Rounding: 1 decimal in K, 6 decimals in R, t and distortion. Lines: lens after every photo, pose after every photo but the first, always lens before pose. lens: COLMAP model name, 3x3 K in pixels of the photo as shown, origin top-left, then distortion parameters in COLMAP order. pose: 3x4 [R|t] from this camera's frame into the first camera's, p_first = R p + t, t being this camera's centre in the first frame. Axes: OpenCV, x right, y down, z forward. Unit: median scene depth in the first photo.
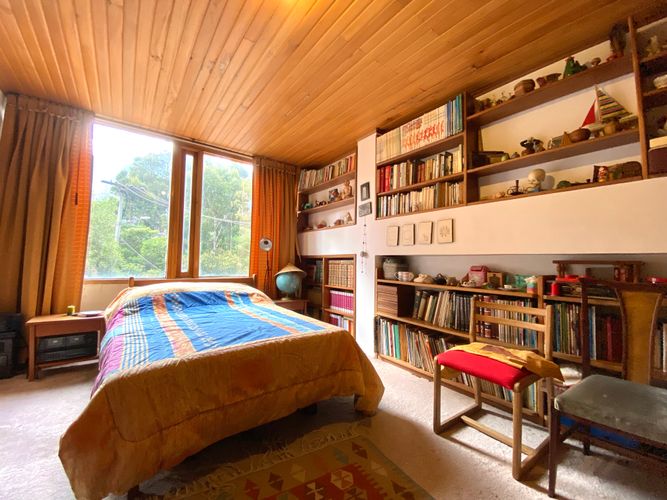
lens RADIAL K [[273.4, 0, 332.0], [0, 273.4, 251.1], [0, 0, 1]] dist [0.008146, -0.014050]
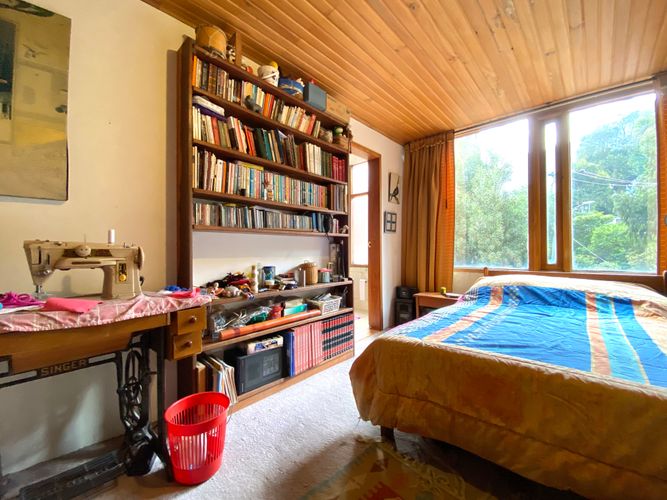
lens RADIAL K [[273.4, 0, 332.0], [0, 273.4, 251.1], [0, 0, 1]] dist [0.008146, -0.014050]
pose [[0.162373, -0.019648, -0.986534, 0.244245], [0.048966, 0.998730, -0.011831, 0.017997], [0.985514, -0.046385, 0.163129, 0.265287]]
